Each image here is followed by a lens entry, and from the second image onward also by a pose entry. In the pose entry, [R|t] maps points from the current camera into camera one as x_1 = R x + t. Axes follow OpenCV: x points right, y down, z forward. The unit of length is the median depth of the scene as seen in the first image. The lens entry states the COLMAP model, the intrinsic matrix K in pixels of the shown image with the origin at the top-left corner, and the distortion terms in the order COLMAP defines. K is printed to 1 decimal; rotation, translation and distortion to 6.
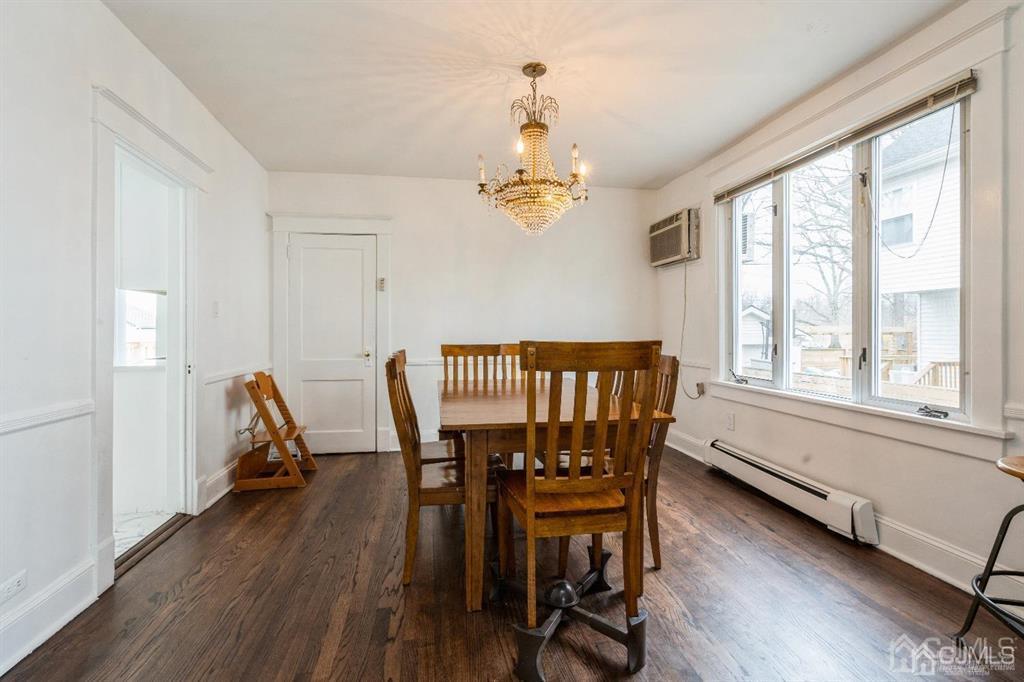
lens RADIAL K [[463.4, 0, 513.2], [0, 463.4, 336.9], [0, 0, 1]] dist [-0.007262, 0.002295]
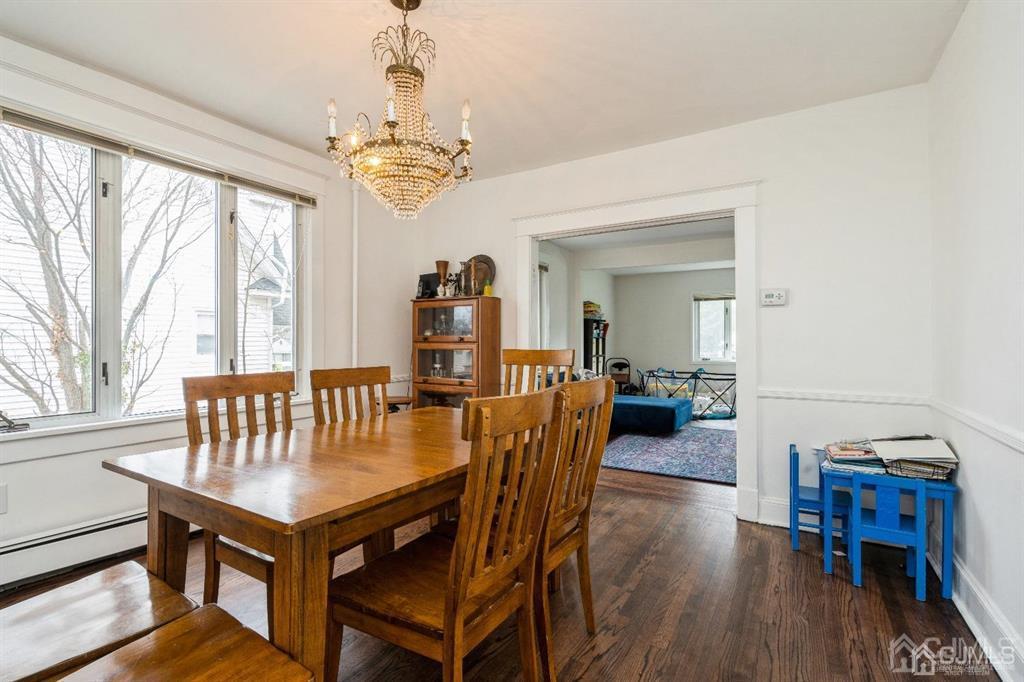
lens RADIAL K [[463.4, 0, 511.3], [0, 463.4, 341.1], [0, 0, 1]] dist [-0.007262, 0.002295]
pose [[-0.750179, 0.009859, 0.661161, -0.682973], [0.009076, 0.999948, -0.004614, -0.014059], [-0.661172, 0.002540, -0.750230, 1.708567]]
